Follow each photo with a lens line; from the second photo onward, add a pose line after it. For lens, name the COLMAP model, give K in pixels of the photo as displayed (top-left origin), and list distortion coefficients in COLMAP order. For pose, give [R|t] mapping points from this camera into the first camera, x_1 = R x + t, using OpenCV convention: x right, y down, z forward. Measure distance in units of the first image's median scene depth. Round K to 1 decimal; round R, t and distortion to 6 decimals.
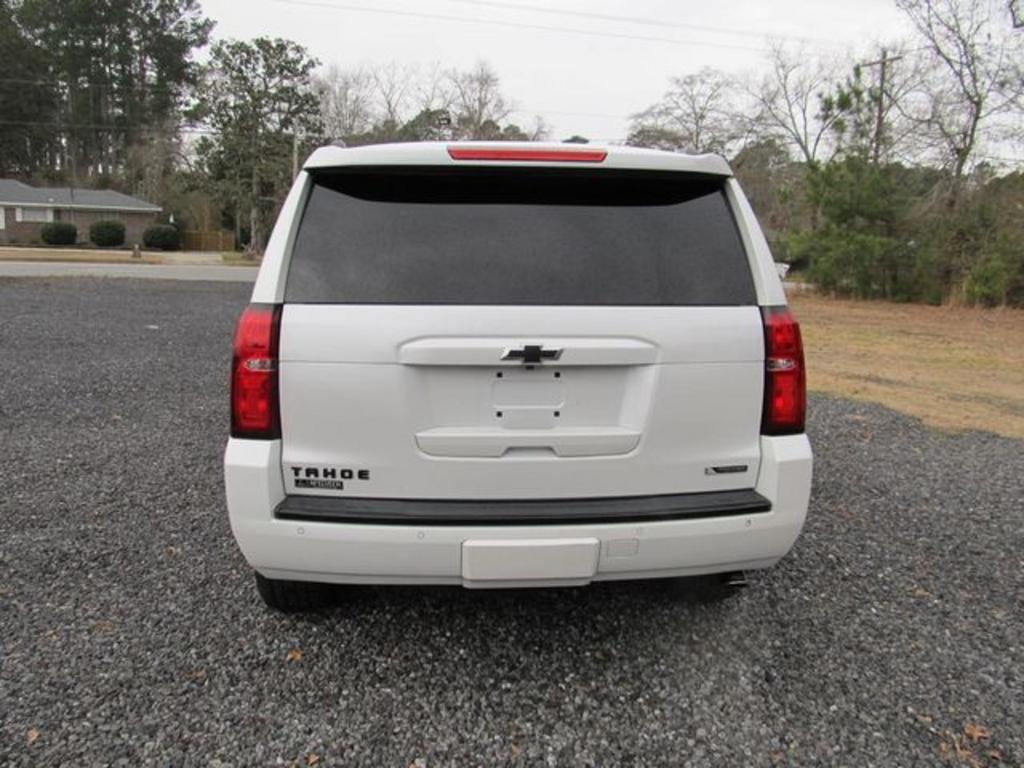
lens RADIAL K [[840.0, 0, 505.0], [0, 840.0, 385.3], [0, 0, 1]] dist [-0.067626, 0.026458]
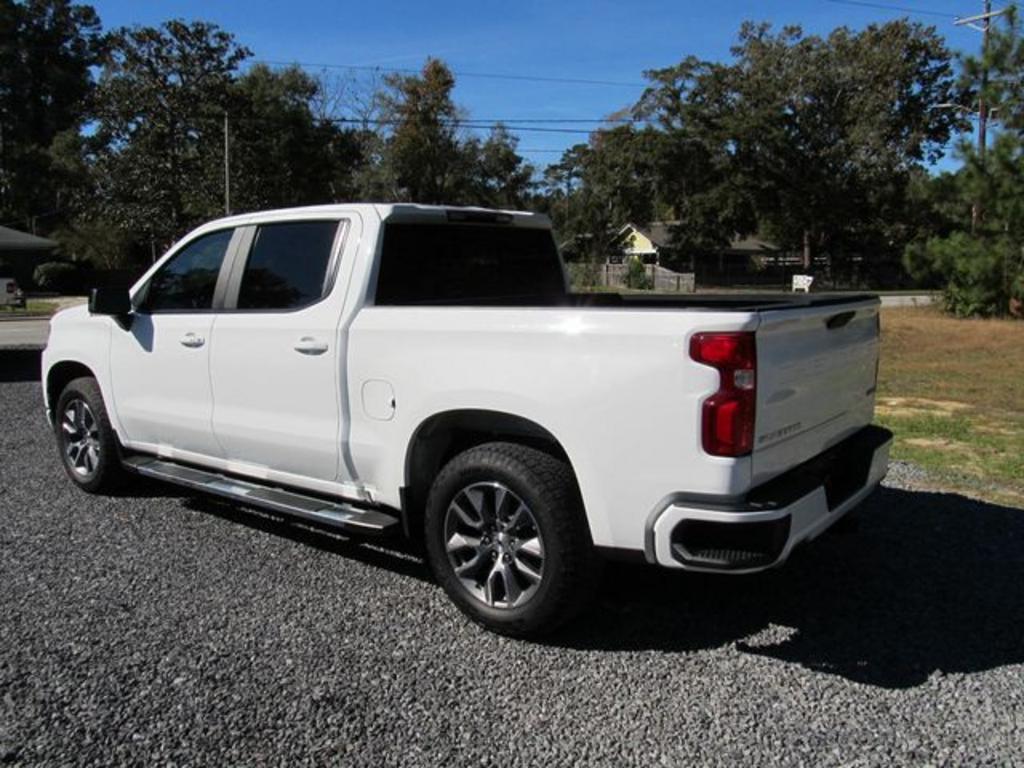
lens RADIAL K [[840.0, 0, 505.0], [0, 840.0, 385.3], [0, 0, 1]] dist [-0.067626, 0.026458]
pose [[0.994706, -0.059254, 0.083962, -0.064317], [0.061572, 0.997782, -0.025291, -0.032287], [-0.082277, 0.030327, 0.996148, 0.191864]]
